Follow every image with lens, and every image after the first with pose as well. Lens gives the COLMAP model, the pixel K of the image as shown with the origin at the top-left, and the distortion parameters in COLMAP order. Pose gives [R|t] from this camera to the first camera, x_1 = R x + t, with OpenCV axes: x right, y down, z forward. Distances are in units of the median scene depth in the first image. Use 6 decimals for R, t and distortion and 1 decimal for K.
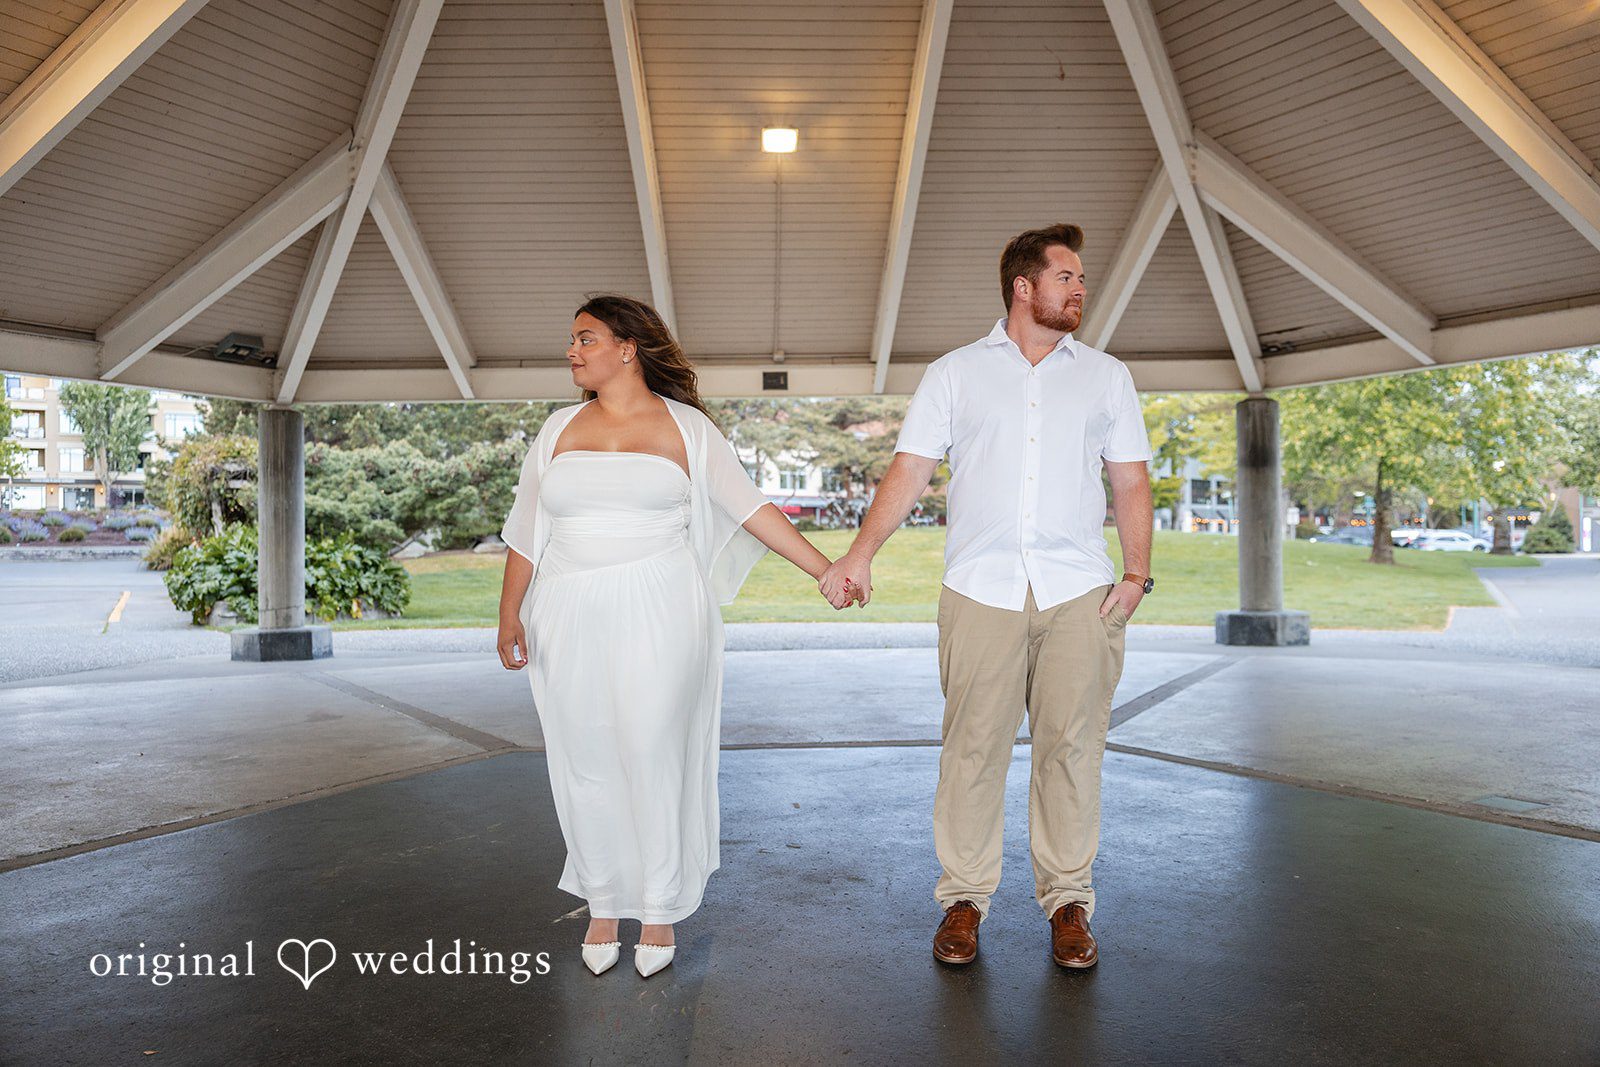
lens RADIAL K [[697.2, 0, 780.7], [0, 697.2, 566.2], [0, 0, 1]] dist [-0.001373, -0.000291]
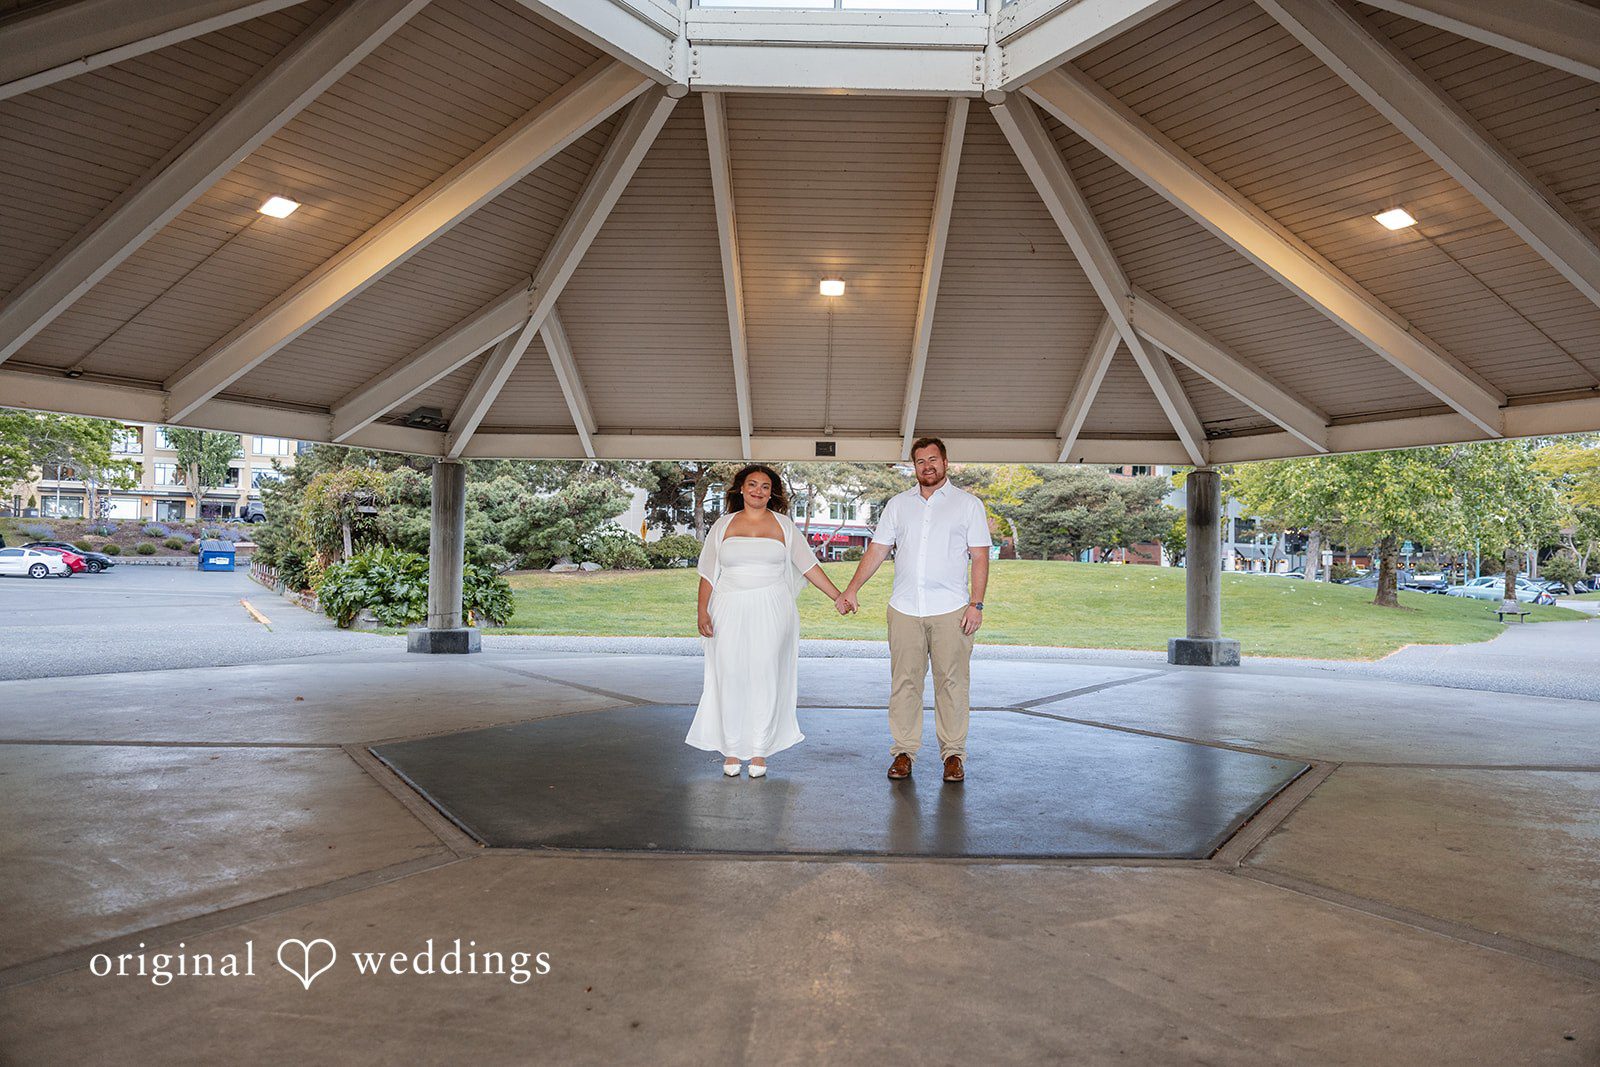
lens RADIAL K [[697.2, 0, 780.7], [0, 697.2, 566.2], [0, 0, 1]] dist [-0.001373, -0.000291]
pose [[0.997132, 0.025751, -0.071170, 0.007947], [-0.028363, 0.998951, -0.035941, 0.000344], [0.070170, 0.037856, 0.996816, -0.321977]]
